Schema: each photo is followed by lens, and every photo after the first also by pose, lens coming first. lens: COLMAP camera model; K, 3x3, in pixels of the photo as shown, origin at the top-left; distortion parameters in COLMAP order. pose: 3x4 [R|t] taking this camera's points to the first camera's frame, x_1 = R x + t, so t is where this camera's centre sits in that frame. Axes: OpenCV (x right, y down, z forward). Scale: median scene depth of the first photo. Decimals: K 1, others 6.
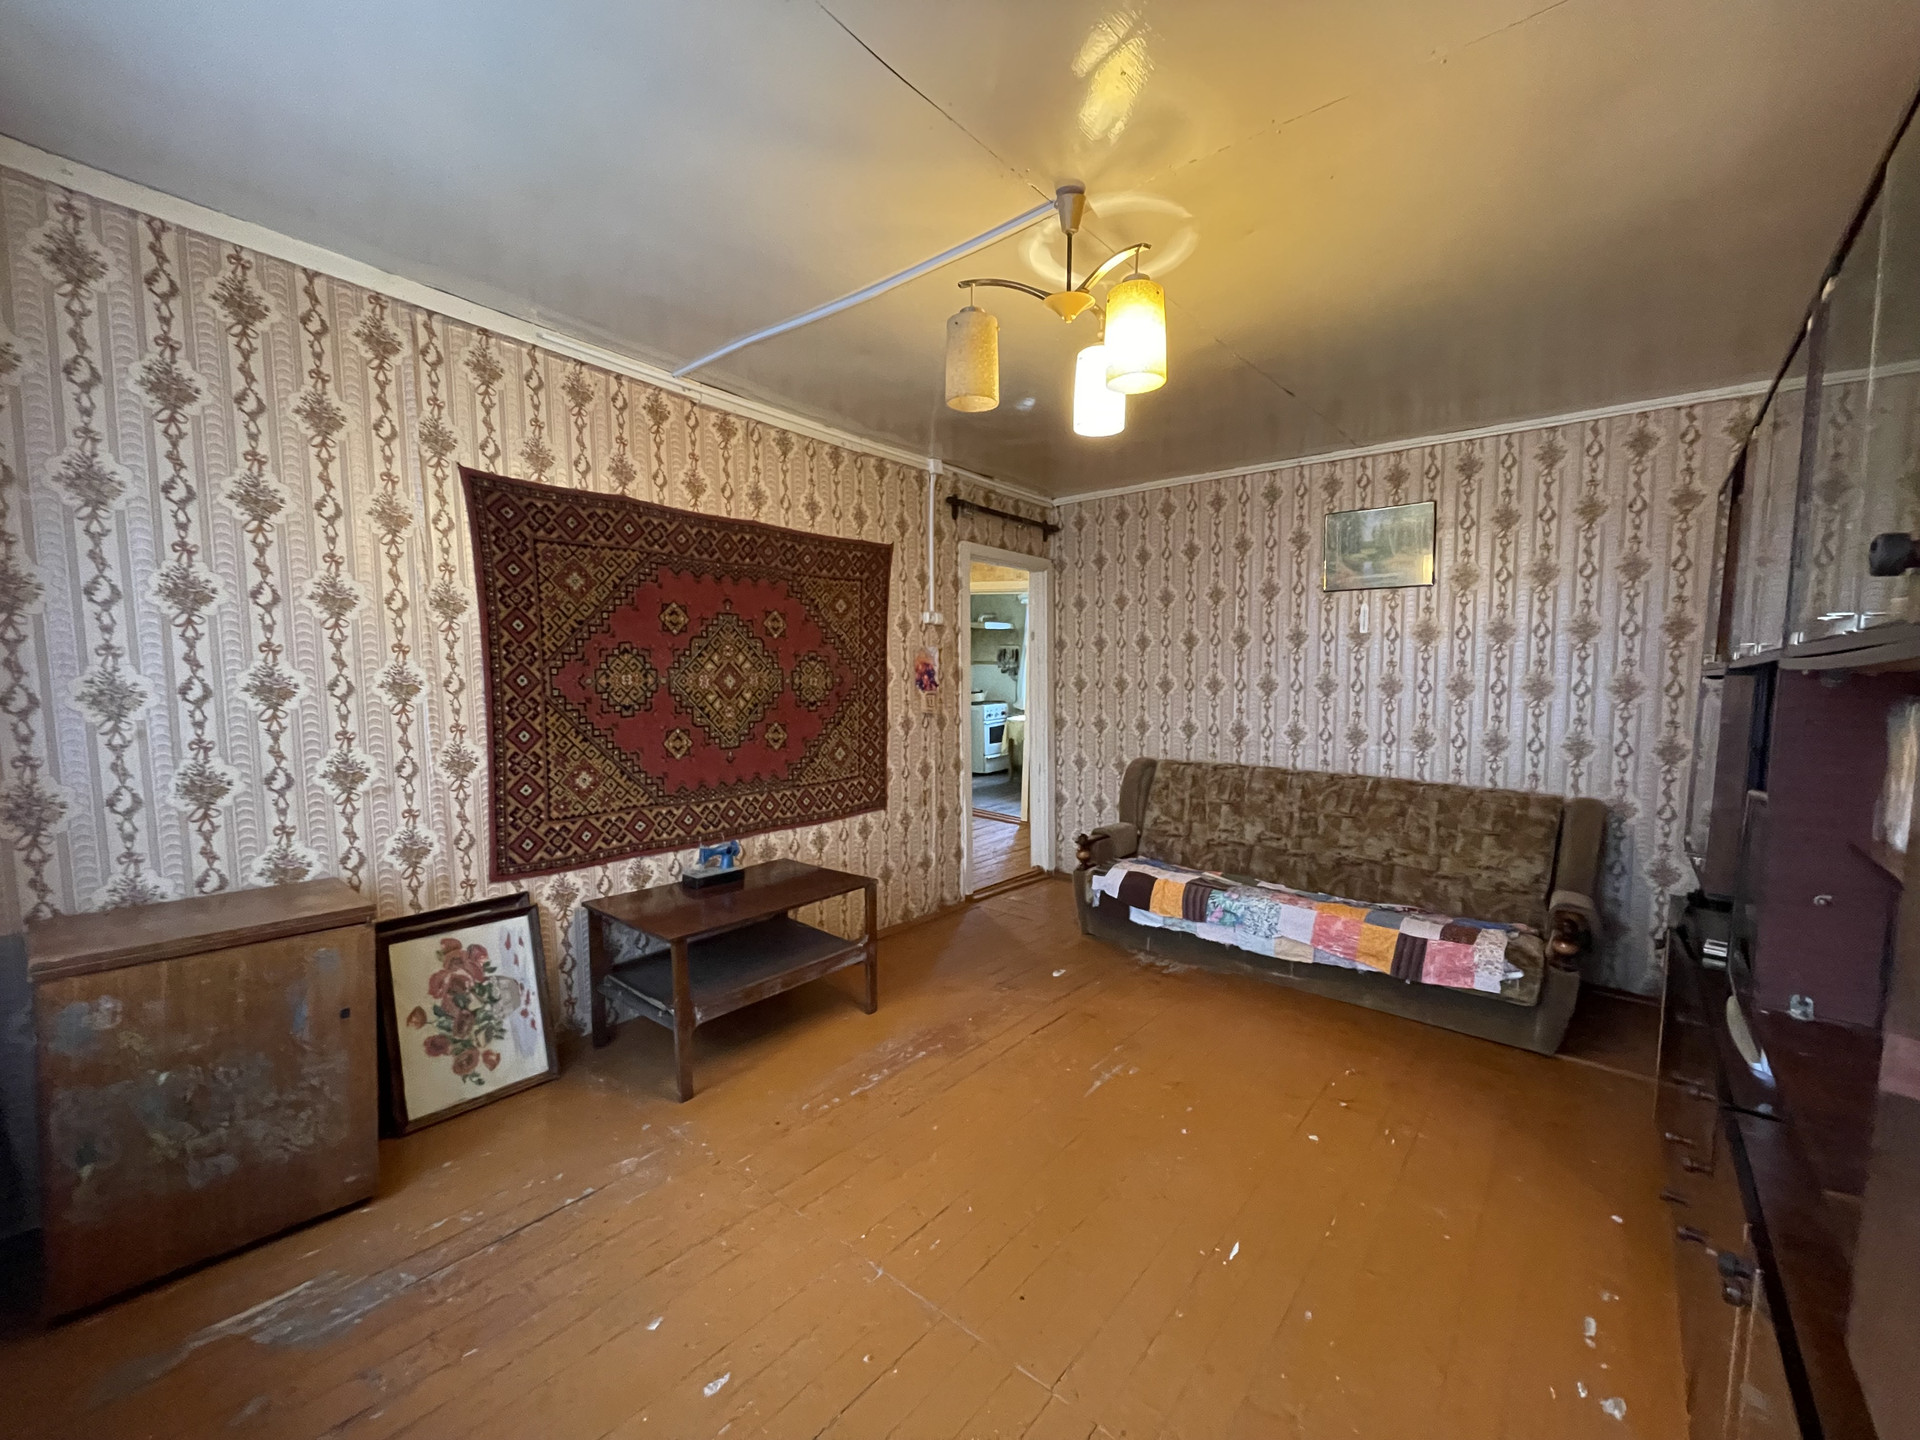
lens RADIAL K [[773.4, 0, 963.6], [0, 773.4, 718.8], [0, 0, 1]] dist [-0.003020, 0.000242]
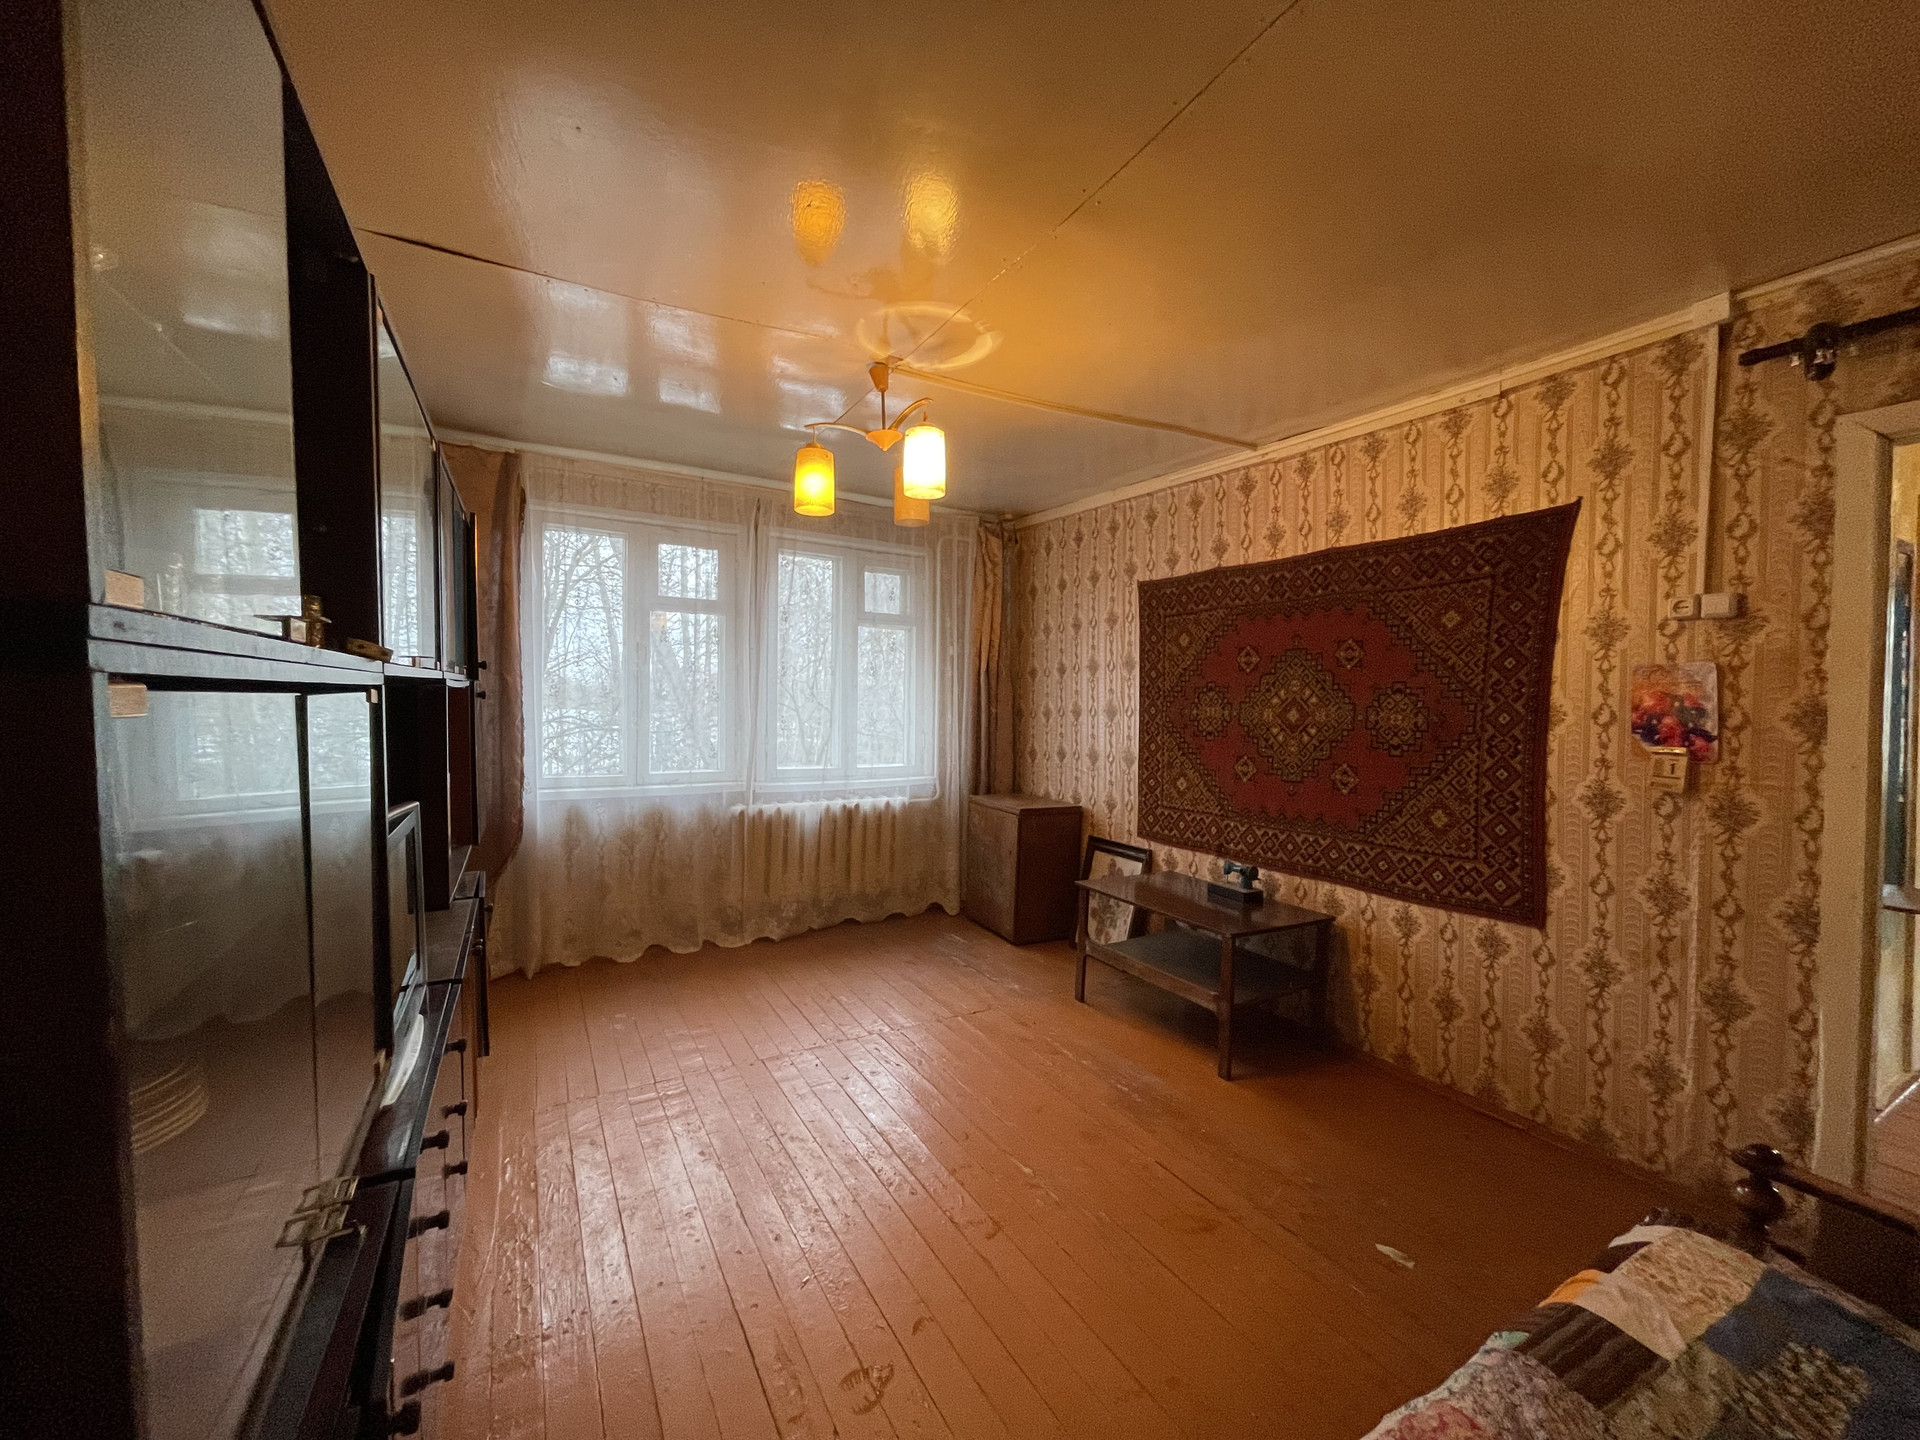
lens RADIAL K [[773.4, 0, 965.8], [0, 773.4, 732.3], [0, 0, 1]] dist [-0.003020, 0.000242]
pose [[-0.348628, 0.017336, -0.937101, 0.808488], [-0.085895, 0.995030, 0.050363, -0.041580], [0.933317, 0.098050, -0.345406, 0.967094]]
